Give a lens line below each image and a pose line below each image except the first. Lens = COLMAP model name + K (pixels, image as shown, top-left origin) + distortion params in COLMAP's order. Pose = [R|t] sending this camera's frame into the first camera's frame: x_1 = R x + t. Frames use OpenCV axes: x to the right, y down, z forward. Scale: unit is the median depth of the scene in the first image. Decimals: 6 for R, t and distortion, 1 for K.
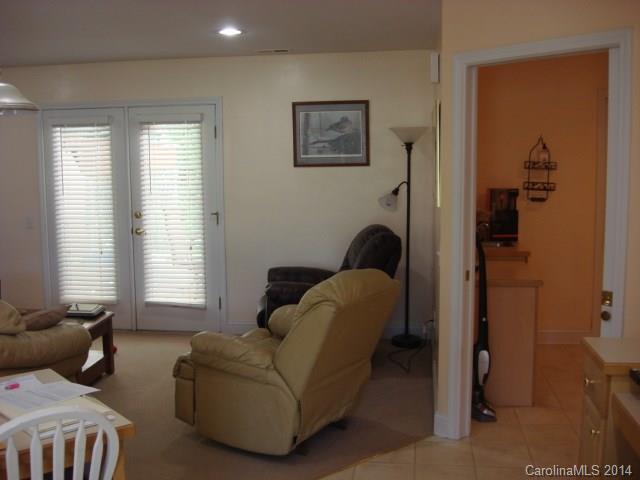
lens RADIAL K [[728.9, 0, 320.0], [0, 728.9, 240.0], [0, 0, 1]] dist [-0.097622, -0.005736]
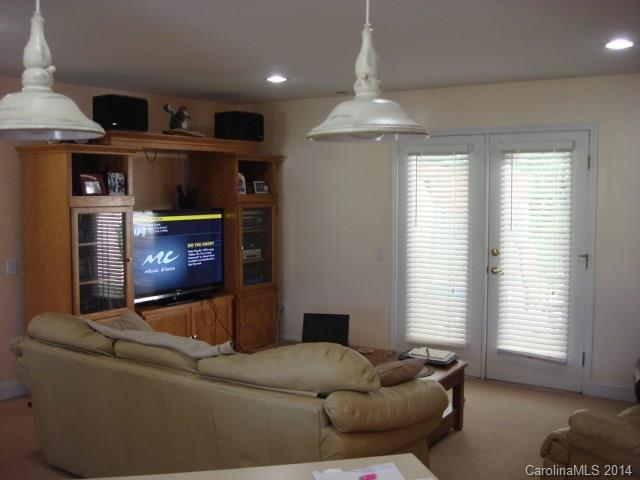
lens RADIAL K [[728.9, 0, 320.0], [0, 728.9, 240.0], [0, 0, 1]] dist [-0.097622, -0.005736]
pose [[0.898154, 0.042489, -0.437624, -0.052521], [-0.059373, 0.997924, -0.024963, -0.014716], [0.435654, 0.048404, 0.898812, 0.089416]]
